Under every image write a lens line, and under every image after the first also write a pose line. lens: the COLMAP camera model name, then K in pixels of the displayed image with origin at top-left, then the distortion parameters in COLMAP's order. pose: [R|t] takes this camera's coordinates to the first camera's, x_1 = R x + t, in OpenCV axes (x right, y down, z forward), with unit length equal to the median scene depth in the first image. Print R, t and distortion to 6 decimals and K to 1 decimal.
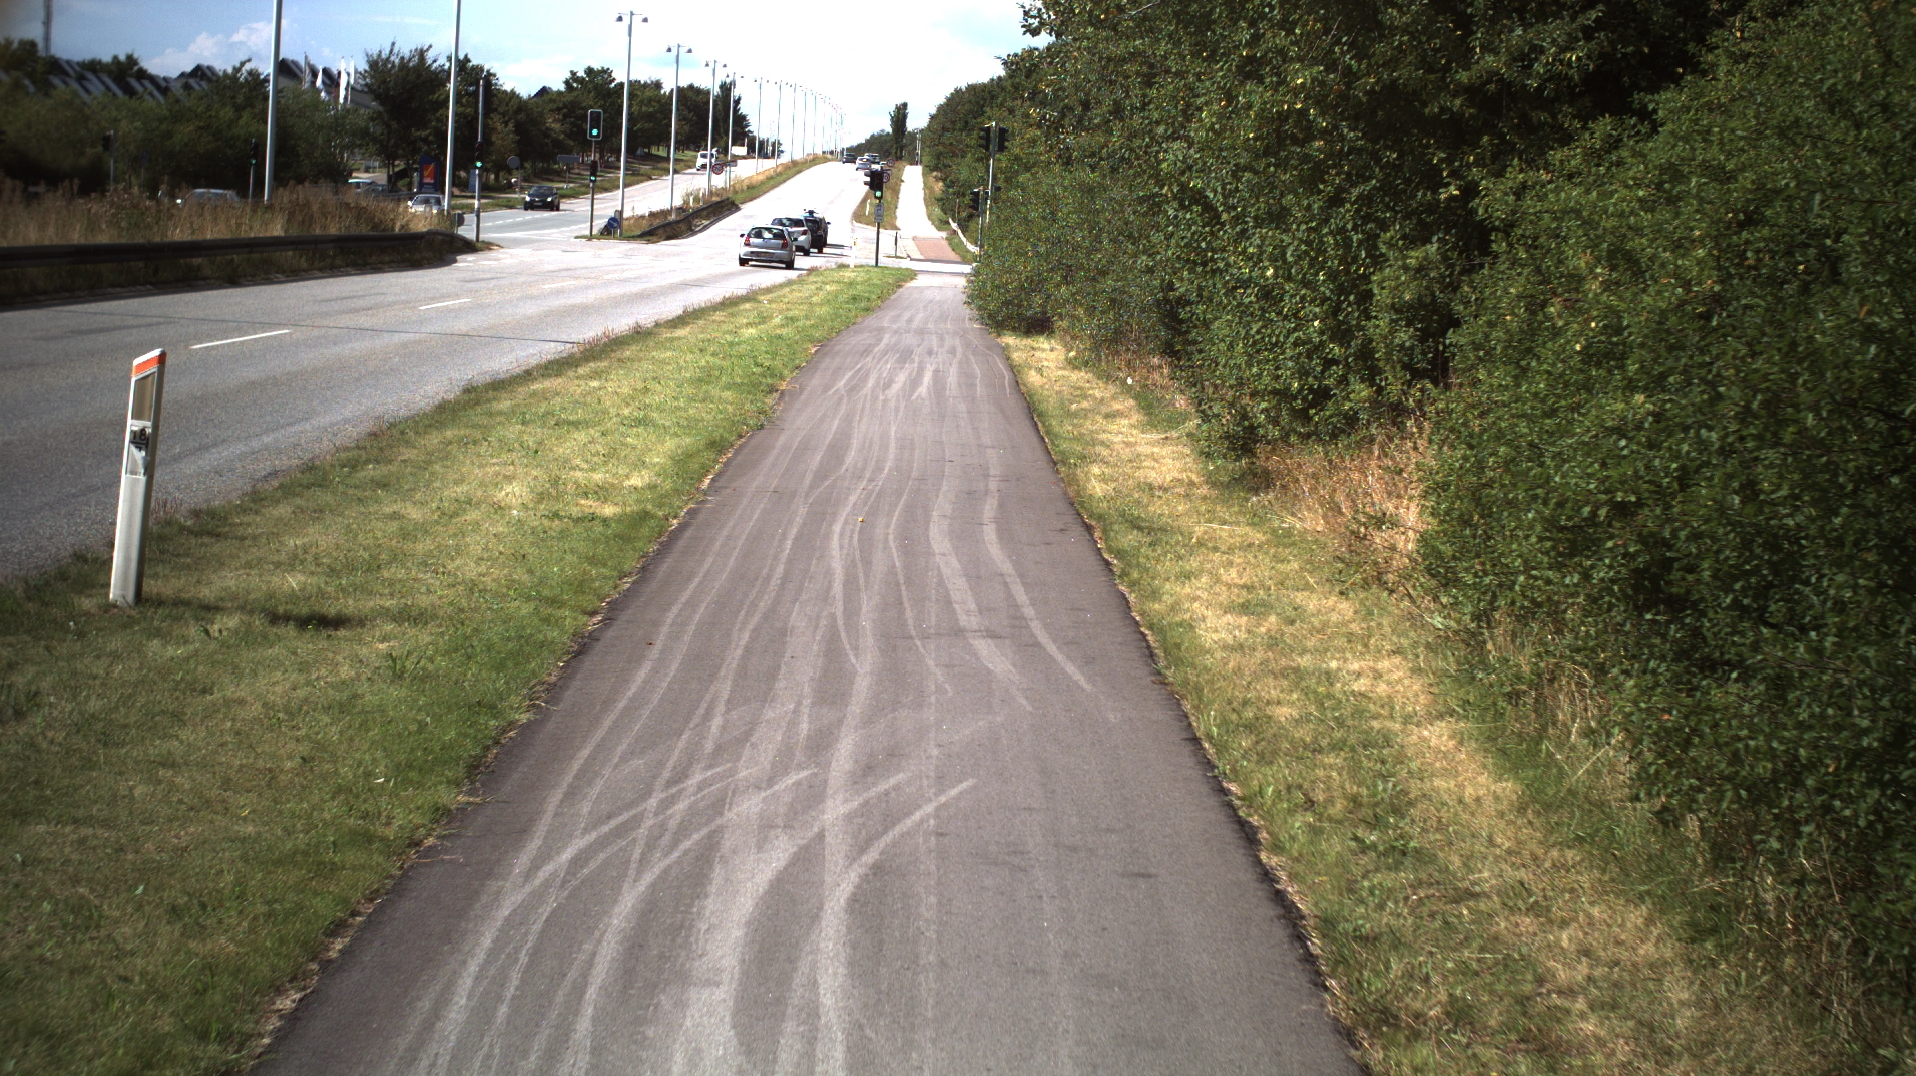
lens RADIAL K [[3414.1, 0, 958.0], [0, 3414.1, 538.0], [0, 0, 1]] dist [-0.288164, 0.289112]
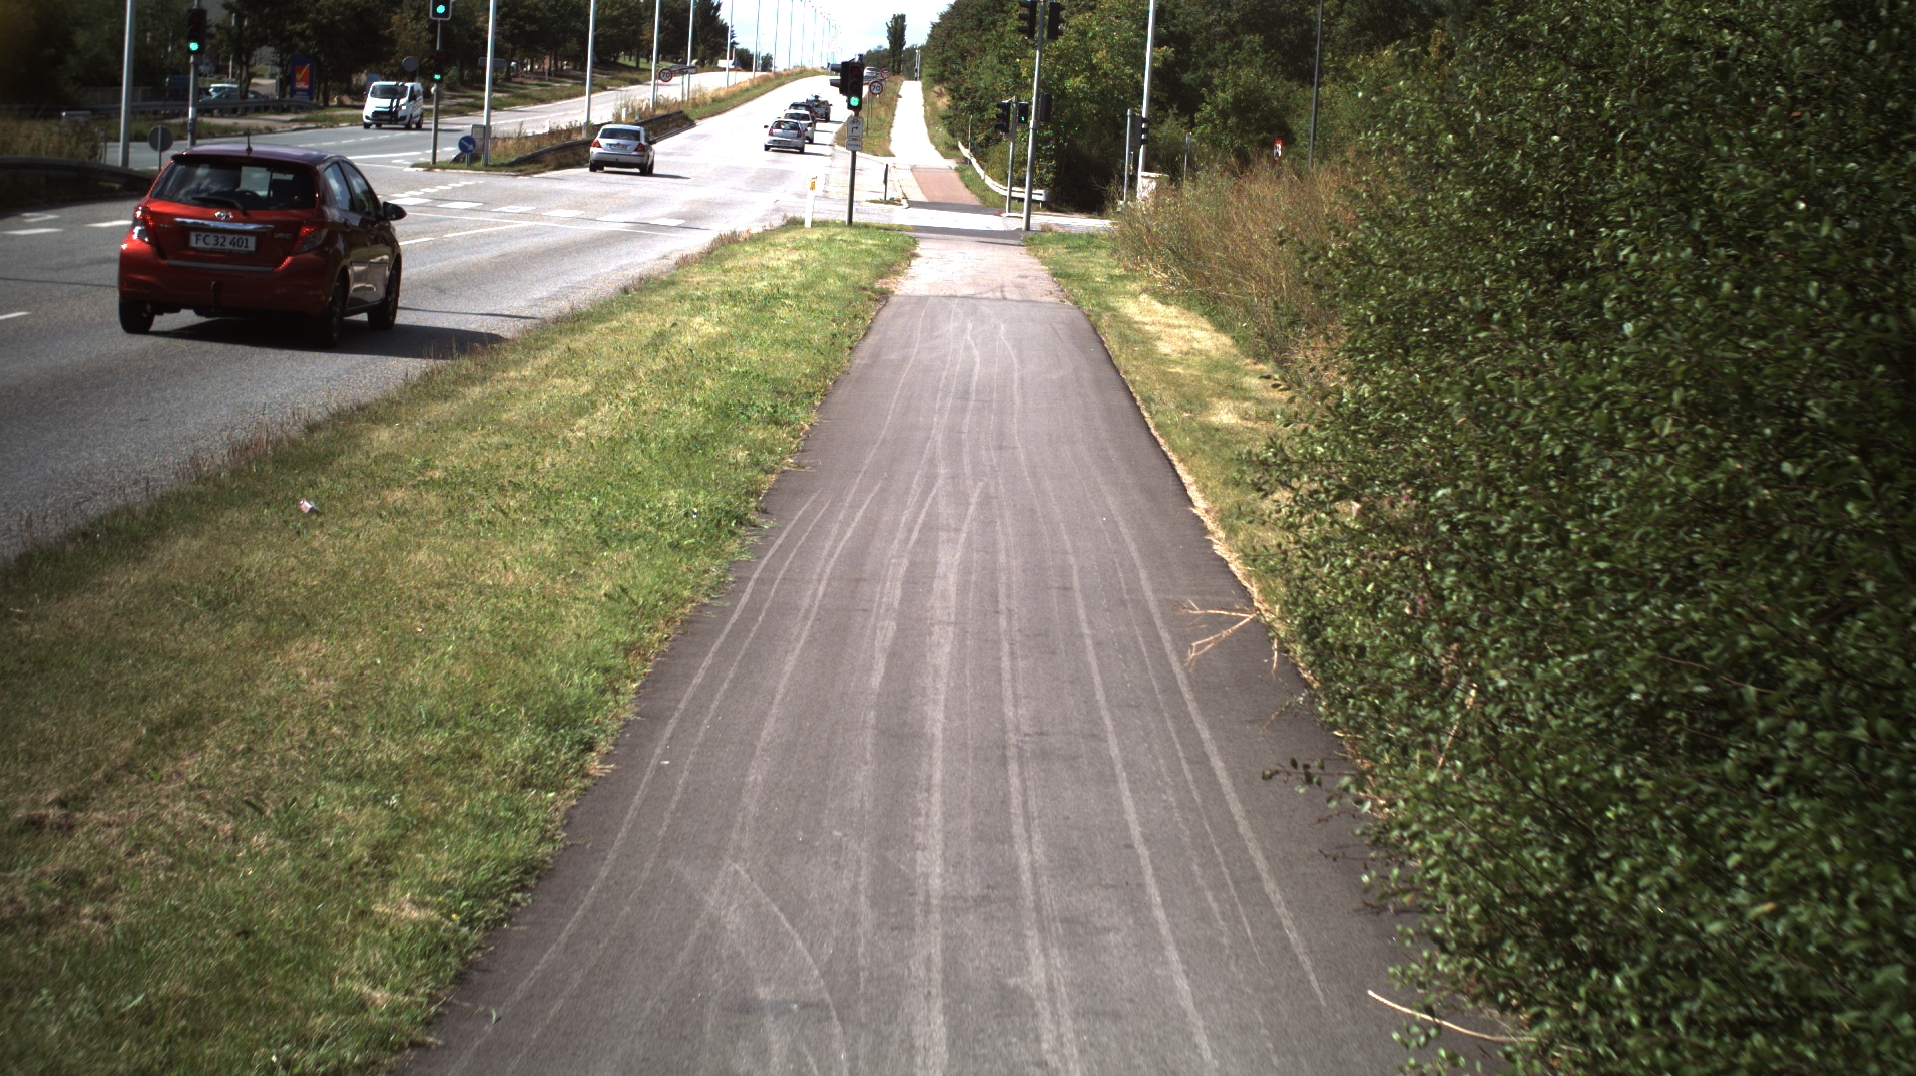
lens RADIAL K [[3414.1, 0, 958.0], [0, 3414.1, 538.0], [0, 0, 1]] dist [-0.288164, 0.289112]
pose [[0.999912, 0.013060, 0.002267, -0.005066], [-0.013109, 0.999649, 0.023014, -0.034506], [-0.001965, -0.023042, 0.999733, 0.358555]]
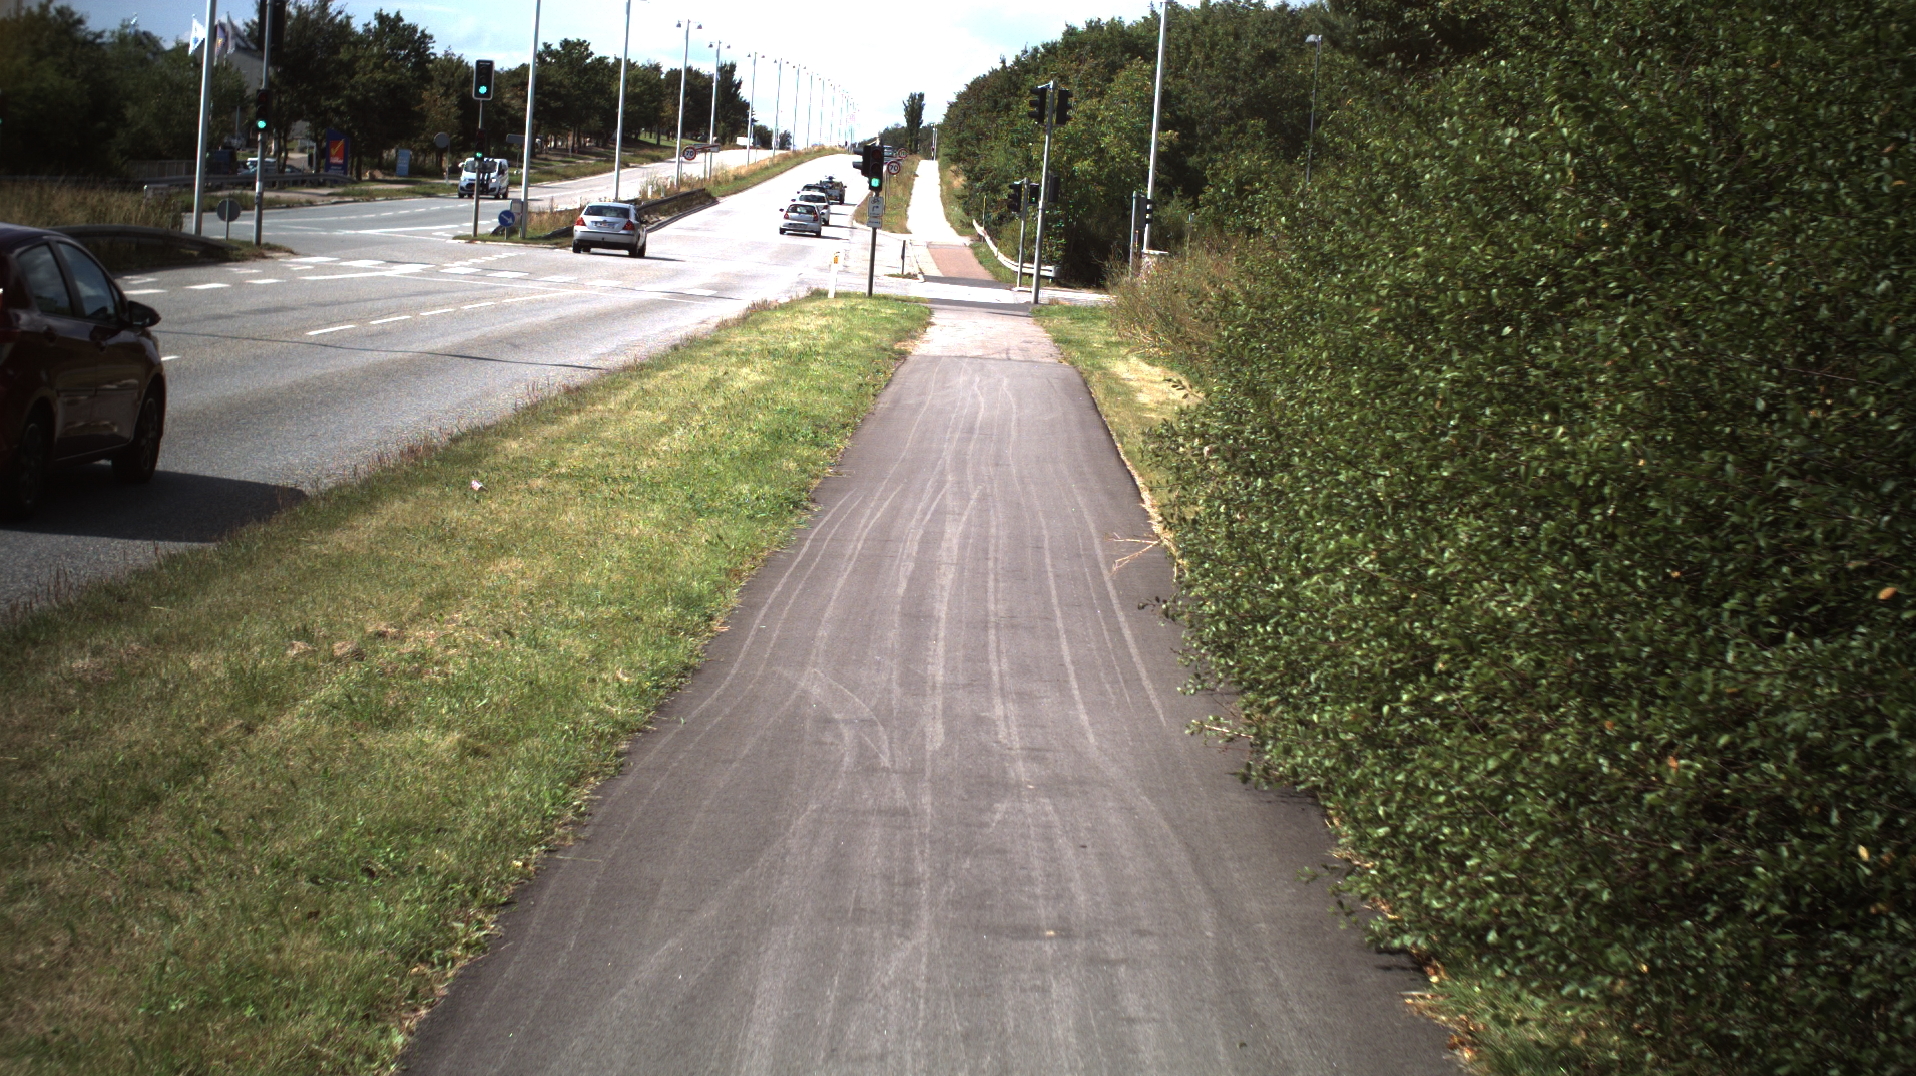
lens RADIAL K [[3414.1, 0, 958.0], [0, 3414.1, 538.0], [0, 0, 1]] dist [-0.288164, 0.289112]
pose [[0.999770, 0.021343, -0.002028, -0.004566], [-0.021343, 0.999772, 0.000271, -0.030799], [0.002033, -0.000228, 0.999998, 0.318458]]
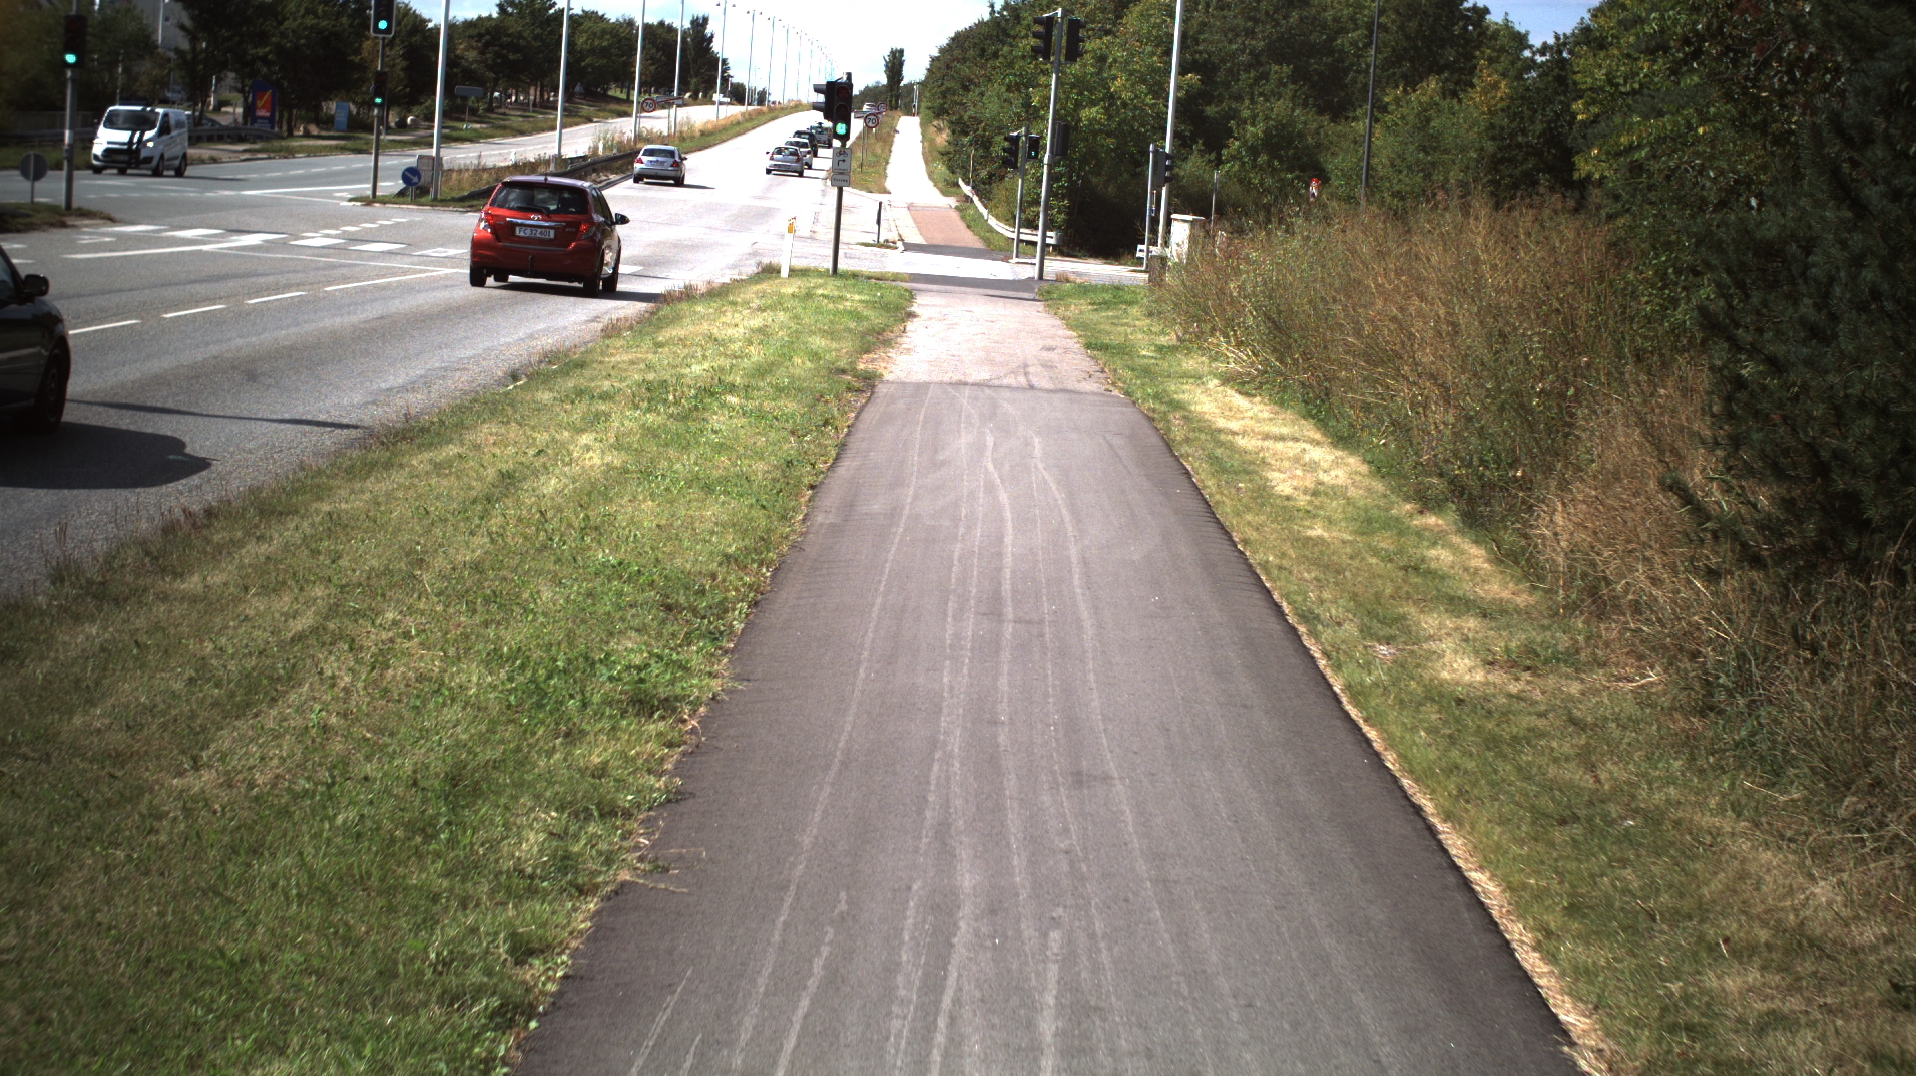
lens RADIAL K [[3414.1, 0, 958.0], [0, 3414.1, 538.0], [0, 0, 1]] dist [-0.288164, 0.289112]
pose [[0.999766, 0.021316, 0.003804, -0.006033], [-0.021361, 0.999700, 0.012010, -0.041634], [-0.003546, -0.012089, 0.999921, 0.438122]]
